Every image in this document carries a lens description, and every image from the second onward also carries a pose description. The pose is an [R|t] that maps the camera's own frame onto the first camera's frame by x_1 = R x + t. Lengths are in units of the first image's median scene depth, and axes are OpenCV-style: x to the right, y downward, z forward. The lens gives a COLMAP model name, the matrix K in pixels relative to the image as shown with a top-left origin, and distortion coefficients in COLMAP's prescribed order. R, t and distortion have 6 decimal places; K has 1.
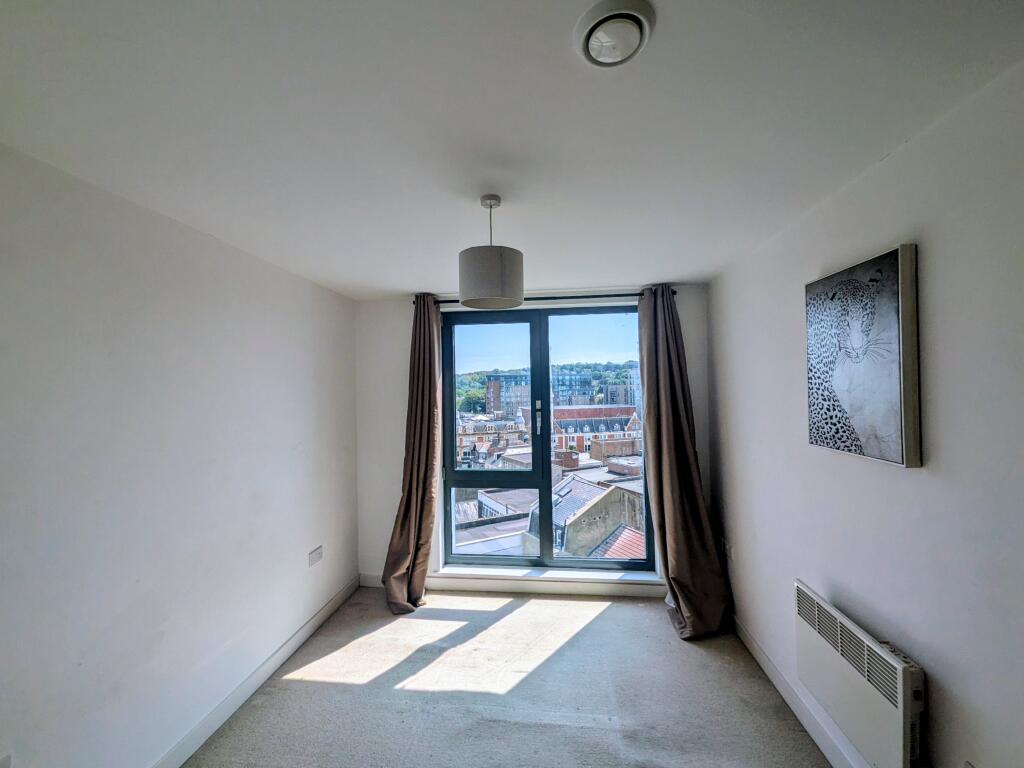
lens RADIAL K [[402.1, 0, 505.5], [0, 402.1, 383.9], [0, 0, 1]] dist [-0.001938, -0.000049]
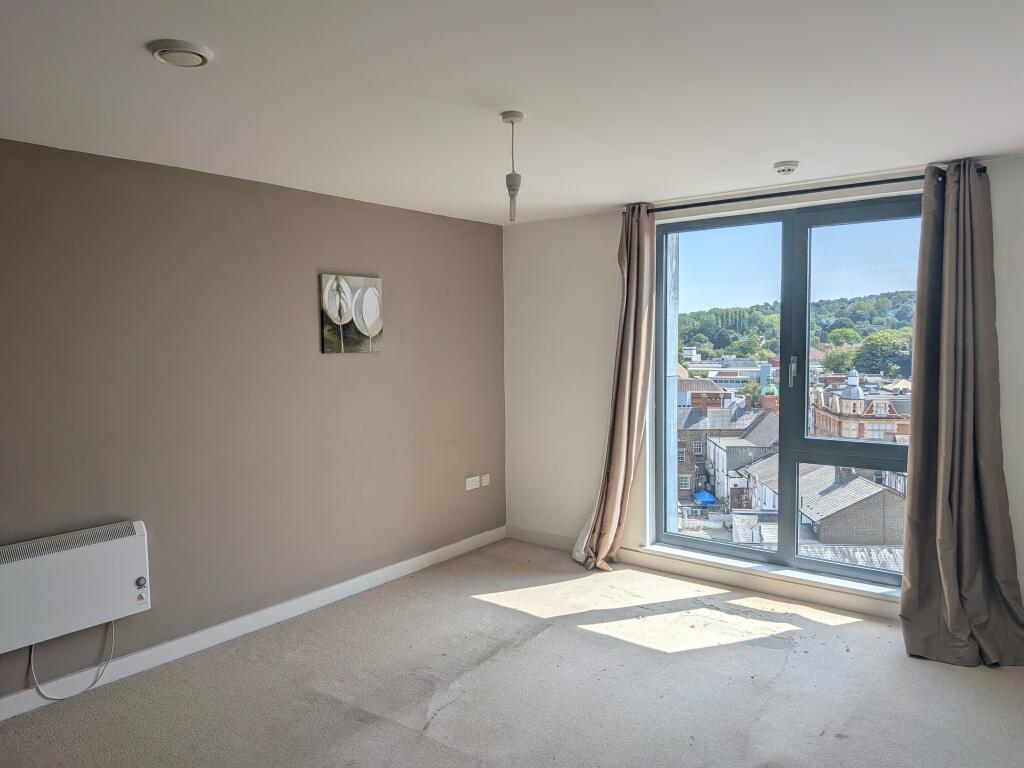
lens RADIAL K [[722.1, 0, 511.1], [0, 722.1, 379.7], [0, 0, 1]] dist [-0.009242, -0.002990]
pose [[0.837579, 0.035382, -0.545169, 0.375178], [0.009755, 0.996773, 0.079679, 0.006076], [0.546229, -0.072055, 0.834531, -0.335254]]
